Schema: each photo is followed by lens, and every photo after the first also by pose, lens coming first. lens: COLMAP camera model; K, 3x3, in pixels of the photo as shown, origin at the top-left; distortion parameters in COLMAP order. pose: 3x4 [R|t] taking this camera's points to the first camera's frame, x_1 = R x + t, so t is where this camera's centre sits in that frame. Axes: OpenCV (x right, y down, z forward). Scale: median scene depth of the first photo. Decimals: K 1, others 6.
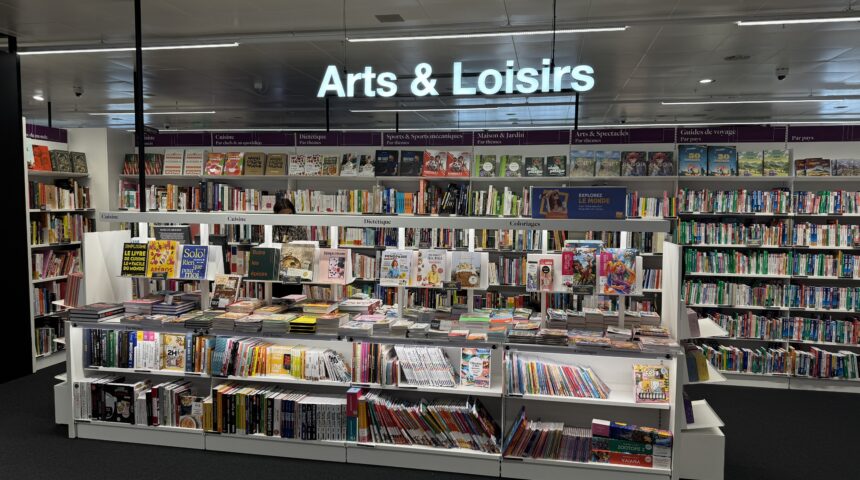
lens RADIAL K [[605.8, 0, 431.3], [0, 605.8, 236.7], [0, 0, 1]] dist [0.042102, -0.063026]
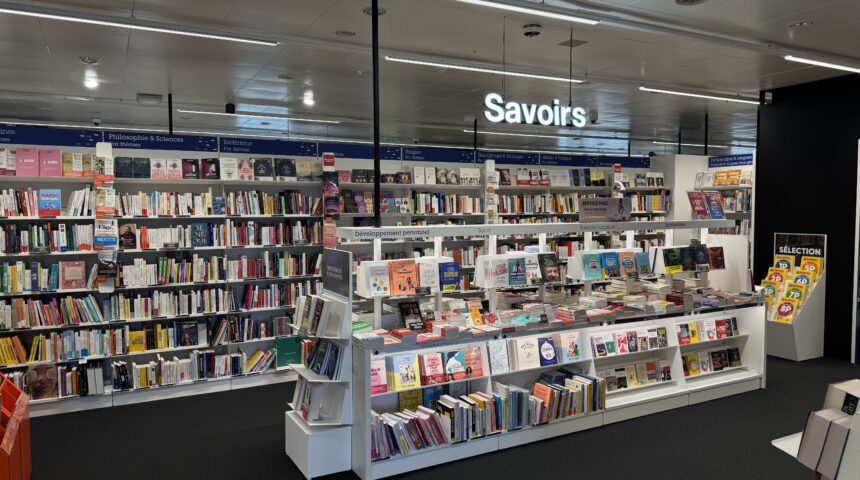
lens RADIAL K [[605.8, 0, 430.6], [0, 605.8, 242.1], [0, 0, 1]] dist [0.042102, -0.063026]
pose [[0.774179, -0.048397, 0.631114, -0.901529], [0.052720, 0.998538, 0.011903, -0.023216], [-0.630768, 0.024058, 0.775599, 0.194040]]
